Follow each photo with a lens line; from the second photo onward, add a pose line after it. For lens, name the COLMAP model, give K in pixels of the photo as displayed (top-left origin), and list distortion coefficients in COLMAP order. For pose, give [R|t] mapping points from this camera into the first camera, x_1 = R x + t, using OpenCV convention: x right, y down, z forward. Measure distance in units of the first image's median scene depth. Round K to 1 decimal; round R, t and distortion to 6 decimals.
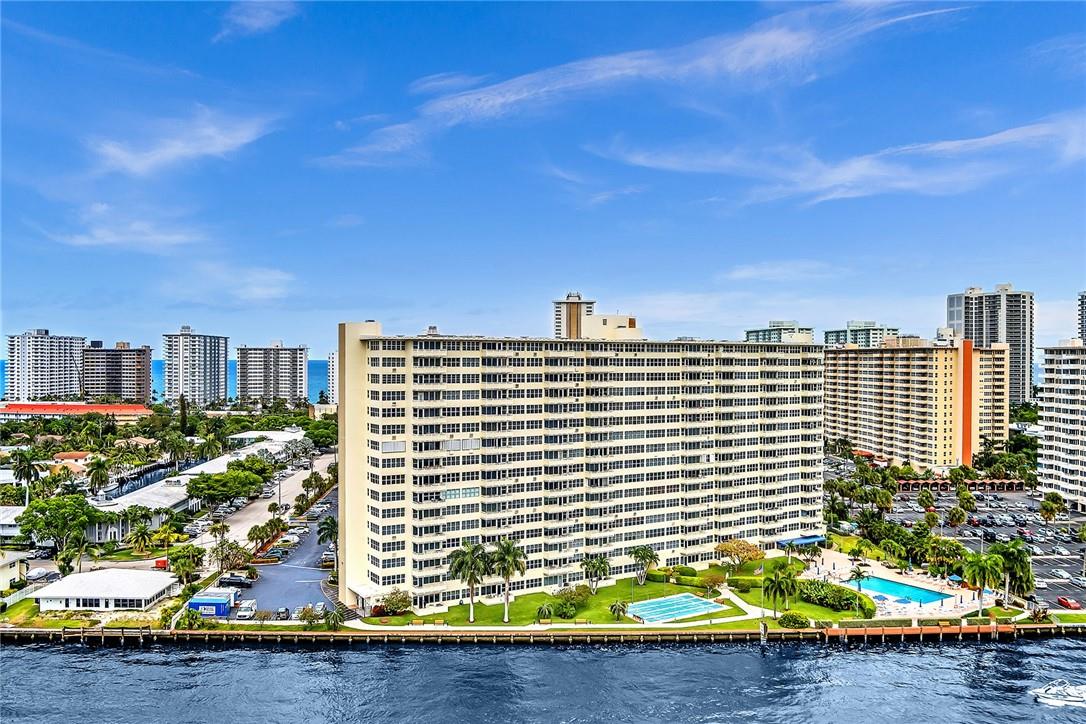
lens RADIAL K [[917.2, 0, 542.4], [0, 917.2, 357.7], [0, 0, 1]] dist [-0.048993, 0.001547]
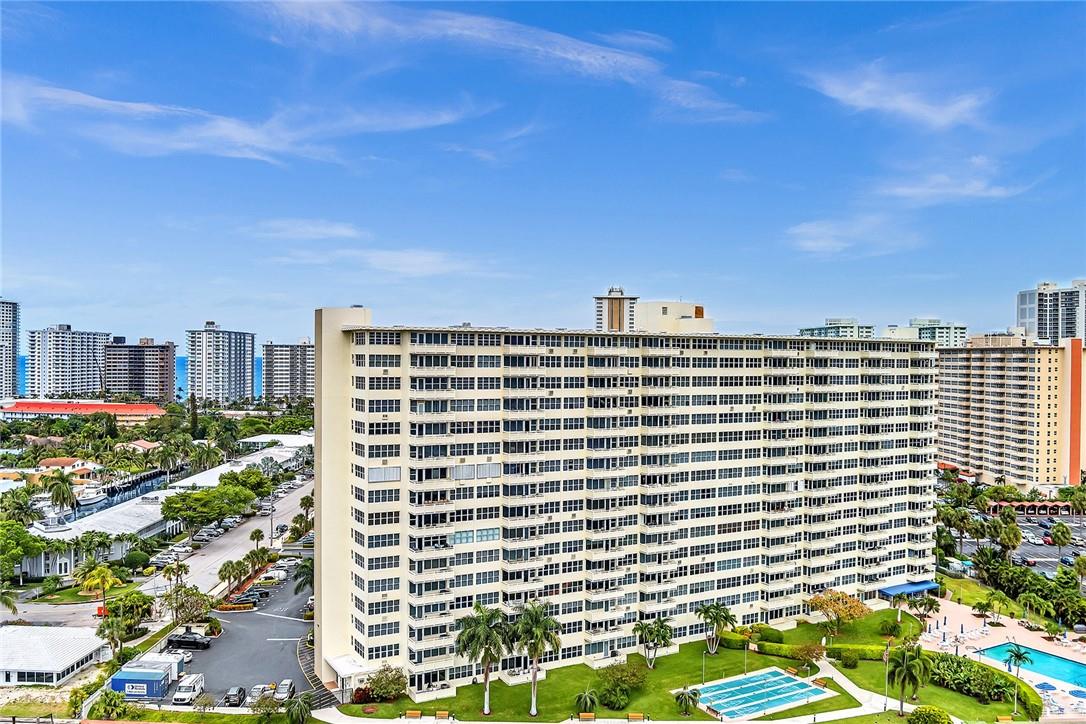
lens RADIAL K [[908.7, 0, 544.5], [0, 908.7, 361.1], [0, 0, 1]] dist [-0.062914, 0.008793]
pose [[0.999102, 0.005614, -0.042006, -0.001718], [-0.005390, 0.999971, 0.005451, 0.000487], [0.042036, -0.005220, 0.999102, 0.249473]]
